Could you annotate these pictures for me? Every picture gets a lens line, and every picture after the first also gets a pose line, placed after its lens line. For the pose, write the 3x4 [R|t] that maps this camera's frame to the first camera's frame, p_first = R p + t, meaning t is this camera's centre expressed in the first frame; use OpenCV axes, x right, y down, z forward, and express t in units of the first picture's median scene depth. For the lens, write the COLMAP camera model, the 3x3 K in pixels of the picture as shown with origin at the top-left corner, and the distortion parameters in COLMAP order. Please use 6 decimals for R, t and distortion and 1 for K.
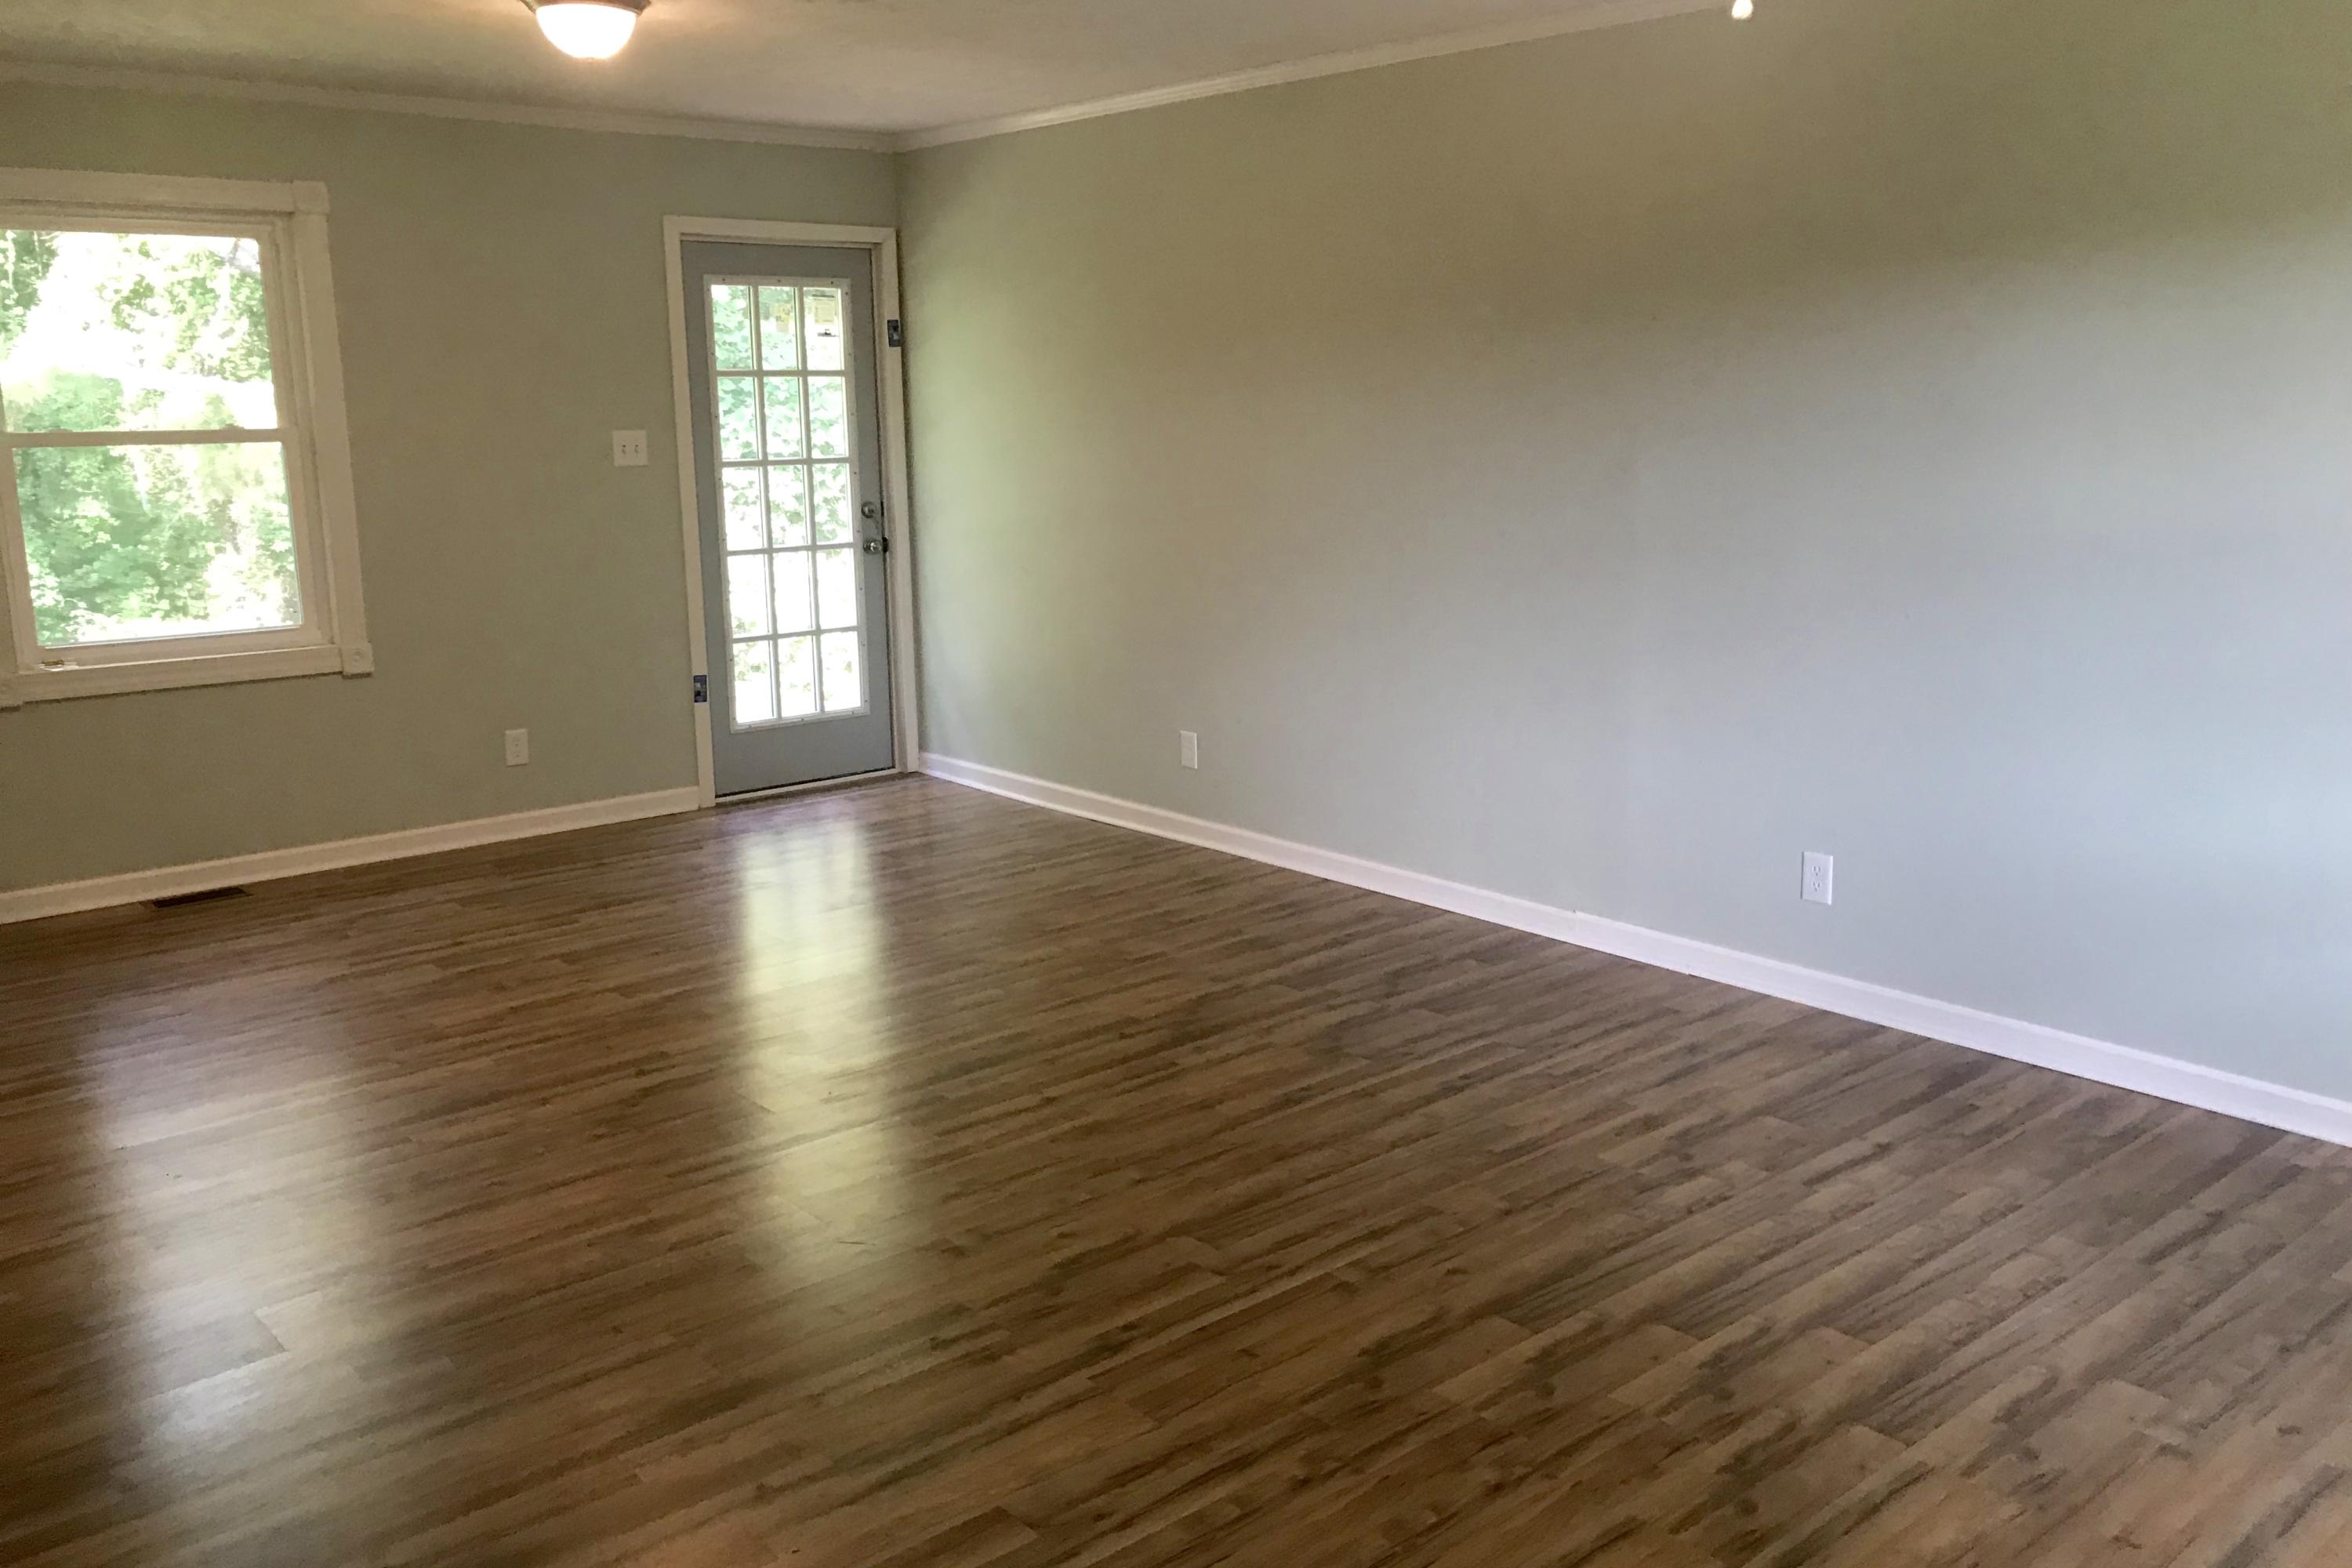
lens RADIAL K [[1912.7, 0, 1176.0], [0, 1912.7, 784.0], [0, 0, 1]] dist [0.024170, -0.007971]
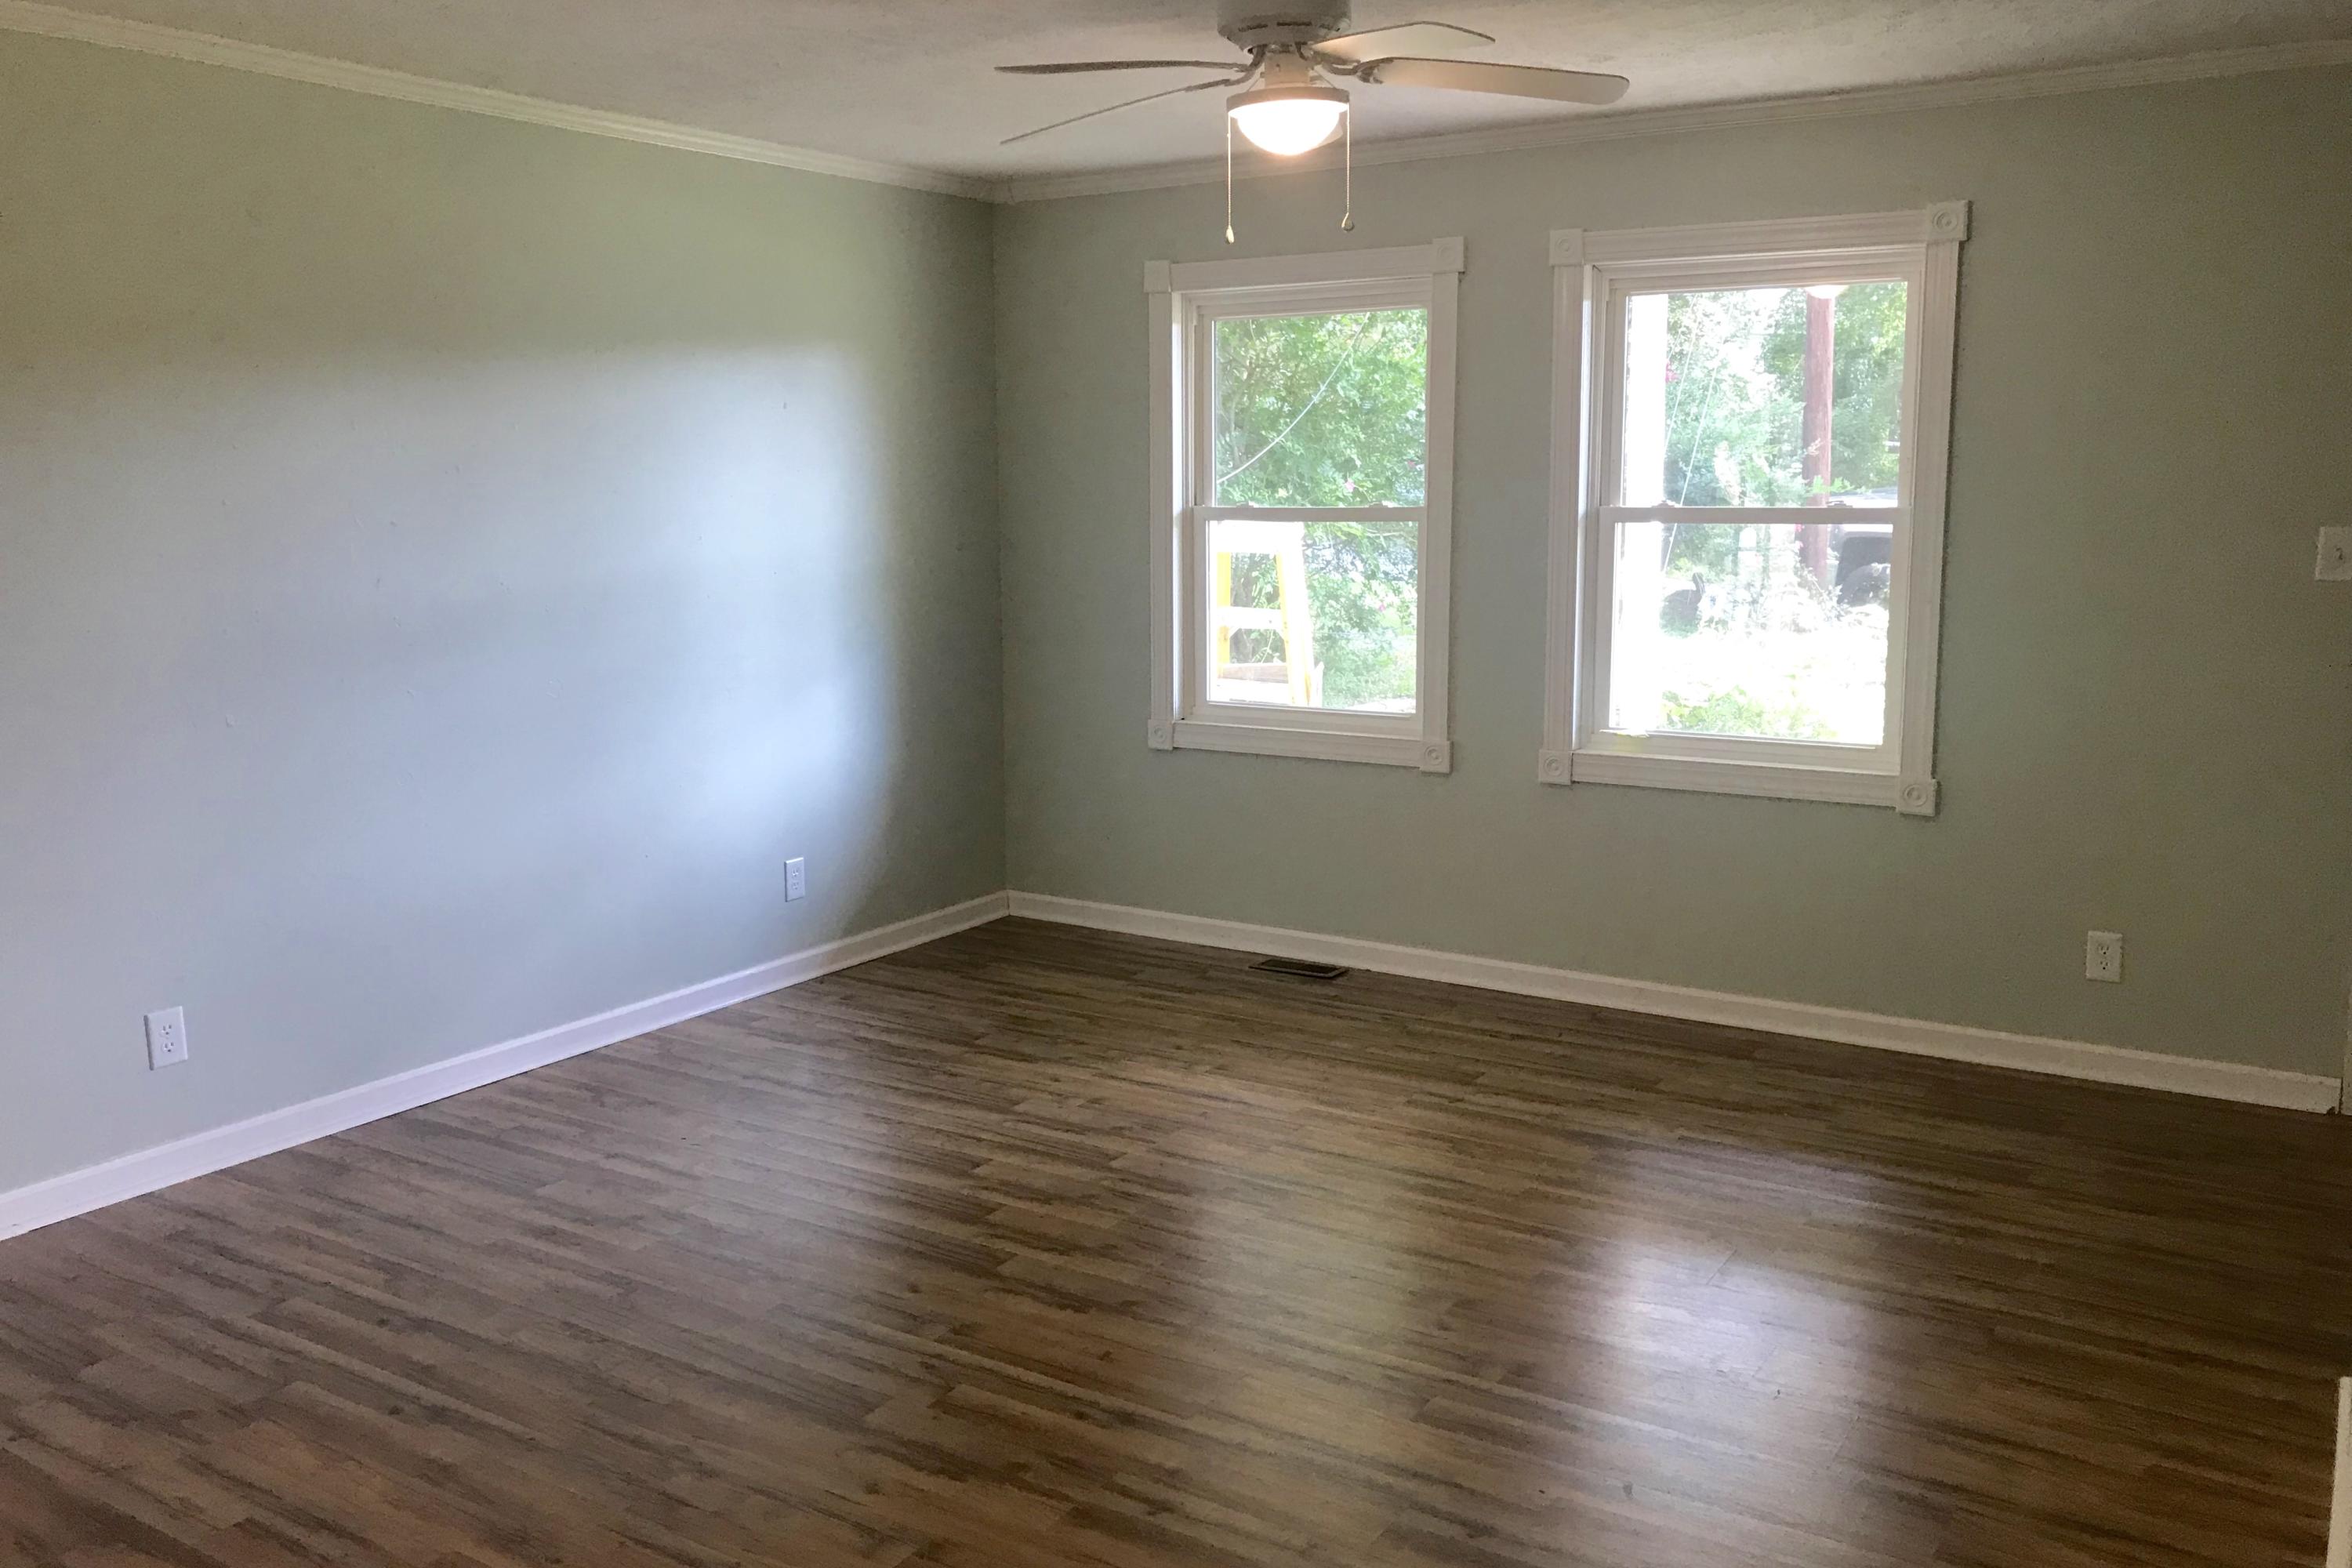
lens RADIAL K [[1912.7, 0, 1176.0], [0, 1912.7, 784.0], [0, 0, 1]] dist [0.024170, -0.007971]
pose [[-0.294610, -0.137846, 0.945623, -0.651583], [0.203278, 0.957855, 0.202960, -0.154678], [-0.933747, 0.252018, -0.254172, 0.785057]]
